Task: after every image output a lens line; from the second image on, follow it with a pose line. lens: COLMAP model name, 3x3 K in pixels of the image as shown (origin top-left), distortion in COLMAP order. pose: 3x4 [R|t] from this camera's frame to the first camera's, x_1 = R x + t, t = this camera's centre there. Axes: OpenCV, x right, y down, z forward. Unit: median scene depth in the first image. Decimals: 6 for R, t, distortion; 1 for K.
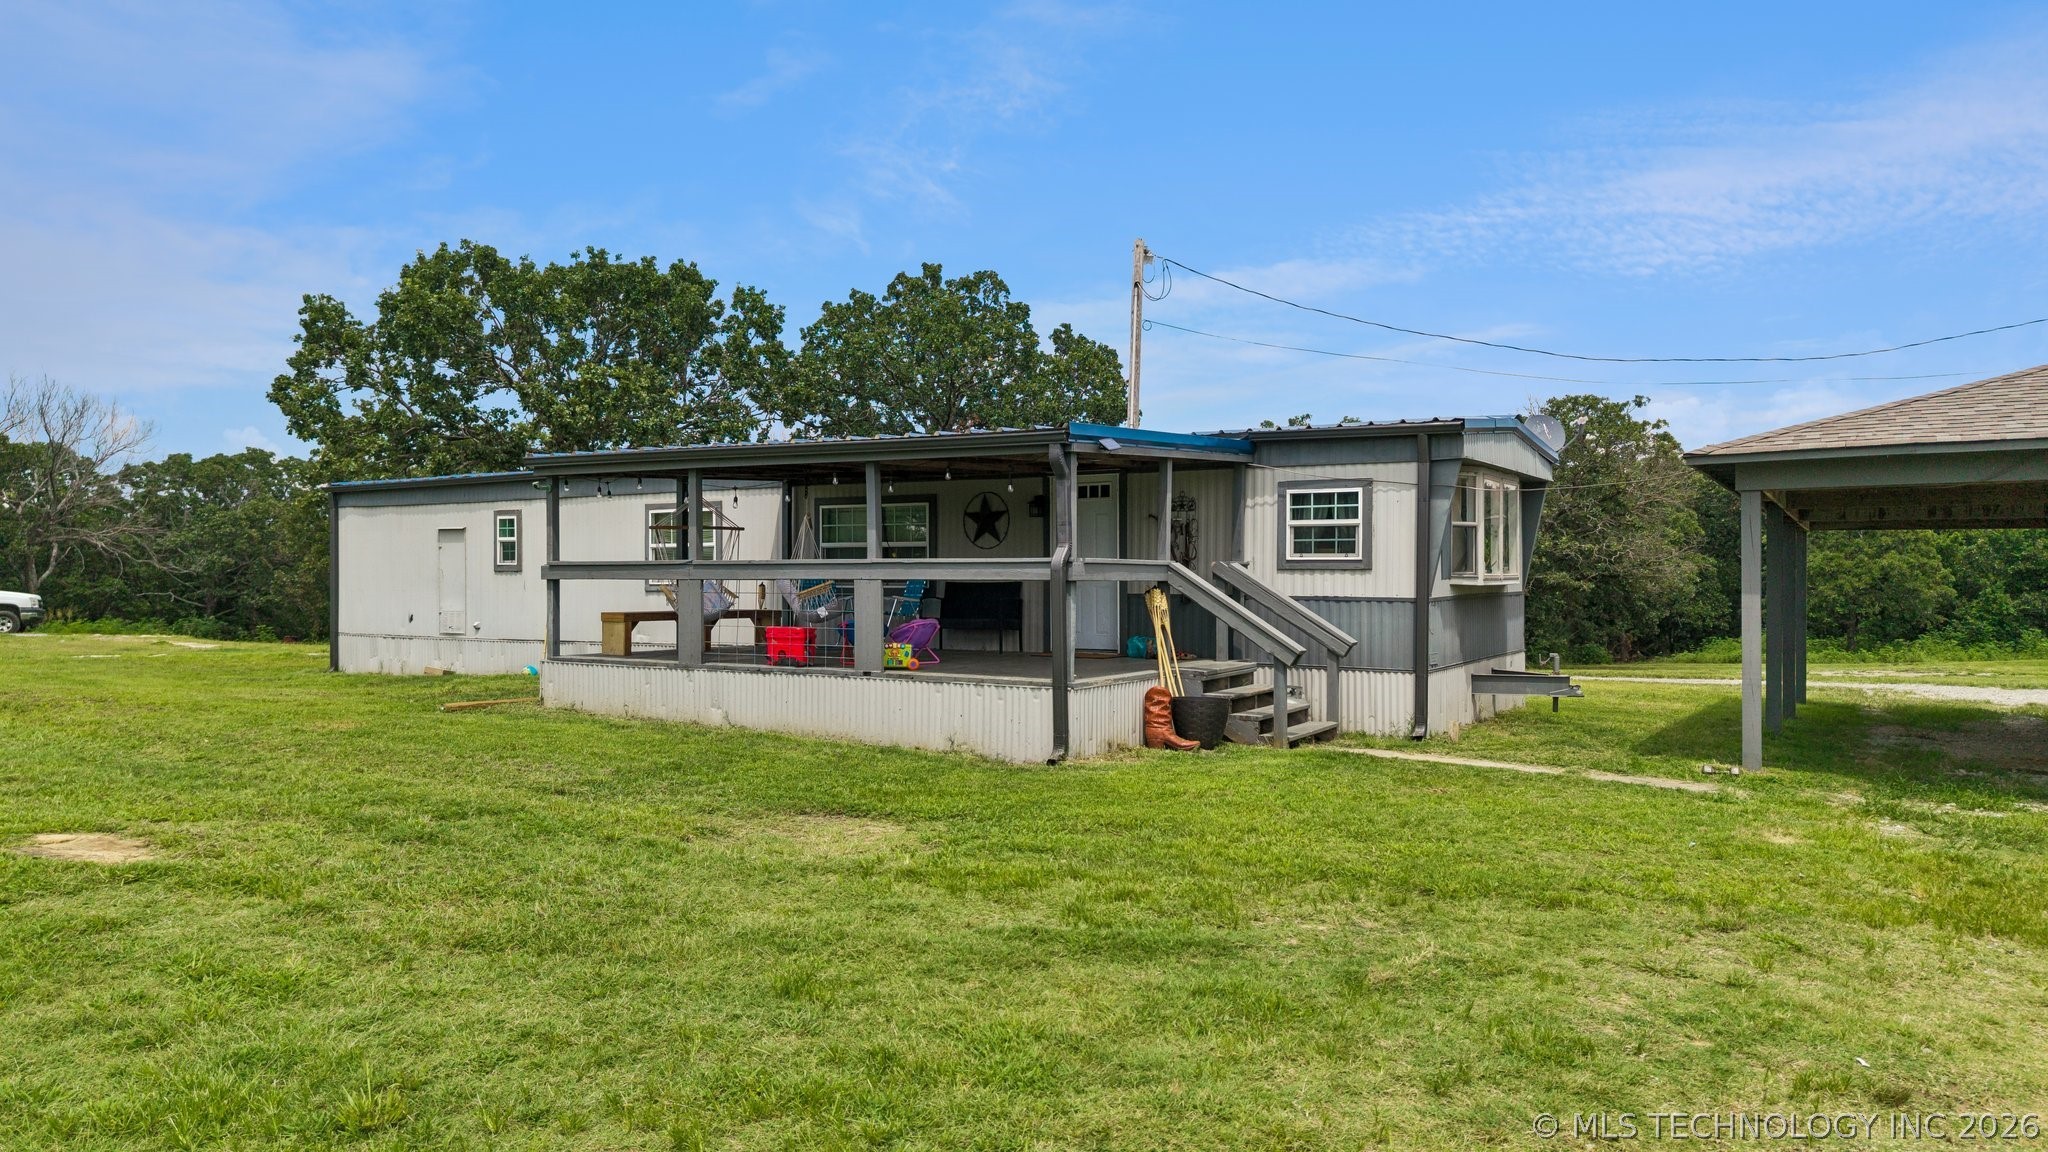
lens RADIAL K [[1391.7, 0, 1024.0], [0, 1391.7, 576.0], [0, 0, 1]] dist [0.115295, -0.261743]
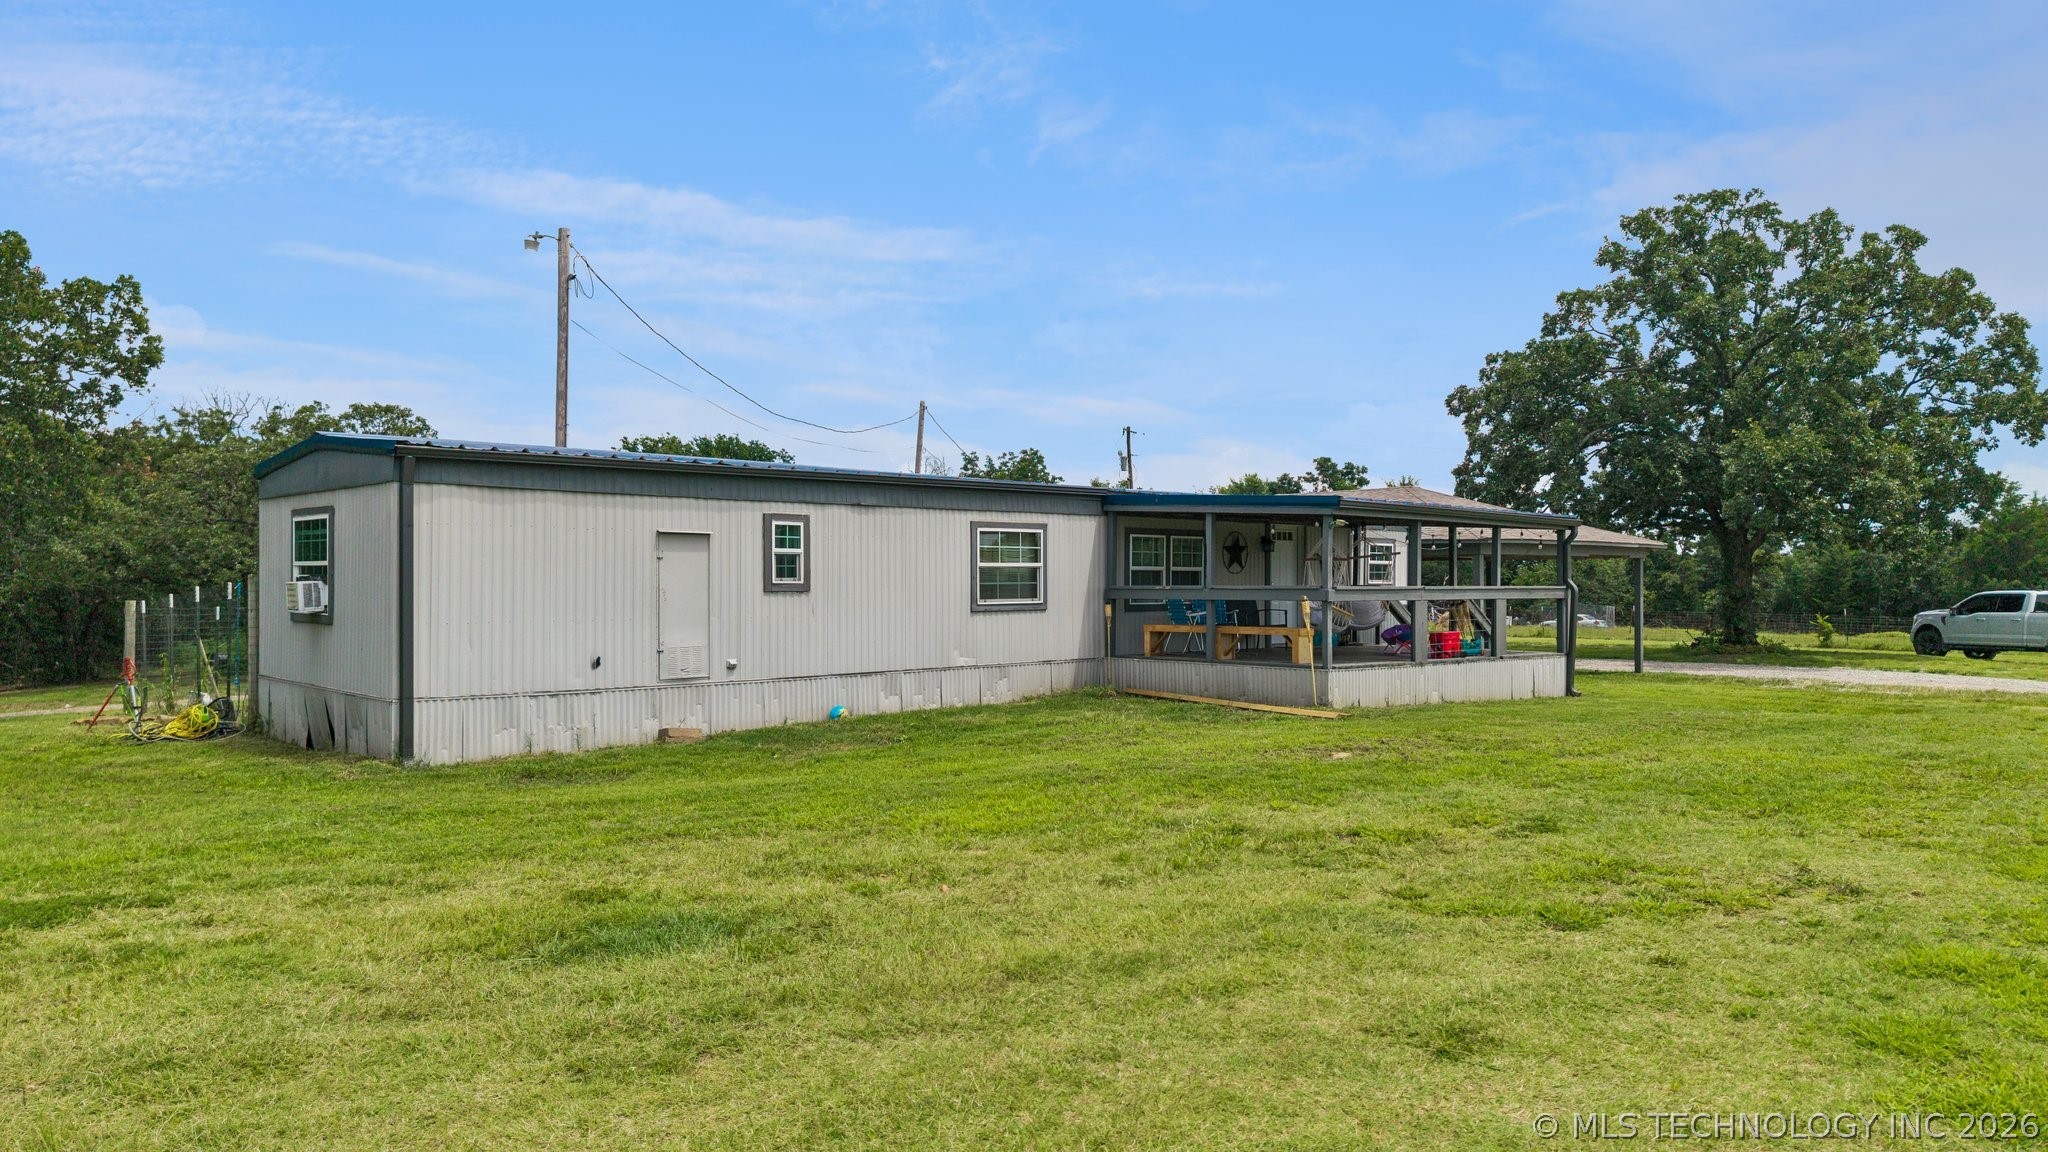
lens RADIAL K [[1367.7, 0, 1024.0], [0, 1367.7, 576.0], [0, 0, 1]] dist [0.120293, -0.281038]
pose [[0.271201, 0.011674, 0.962452, -1.036045], [0.007906, 0.999866, -0.014356, -0.000034], [-0.962490, 0.011503, 0.271072, 0.641024]]
